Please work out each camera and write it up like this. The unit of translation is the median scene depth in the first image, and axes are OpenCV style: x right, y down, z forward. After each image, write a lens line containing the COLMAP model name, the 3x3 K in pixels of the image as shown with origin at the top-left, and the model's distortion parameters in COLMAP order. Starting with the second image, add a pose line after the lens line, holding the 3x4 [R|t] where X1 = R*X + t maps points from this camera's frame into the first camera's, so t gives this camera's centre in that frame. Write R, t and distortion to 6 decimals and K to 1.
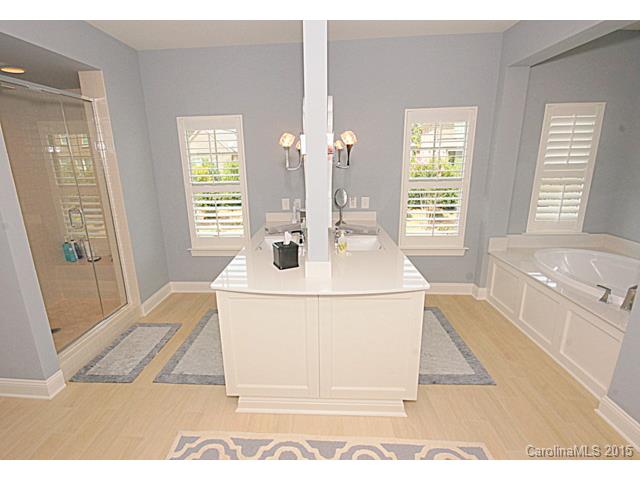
lens RADIAL K [[288.8, 0, 319.9], [0, 288.8, 237.4], [0, 0, 1]] dist [0.003278, -0.000069]
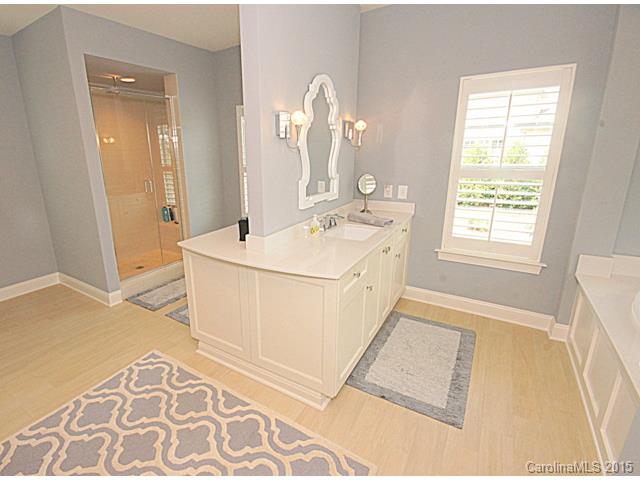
lens RADIAL K [[320.3, 0, 318.3], [0, 320.3, 243.7], [0, 0, 1]] dist [0.001381, 0.000212]
pose [[0.872236, 0.137866, -0.469251, 0.500876], [-0.122705, 0.990447, 0.062911, 0.004460], [0.473442, 0.002706, 0.880821, 0.041332]]
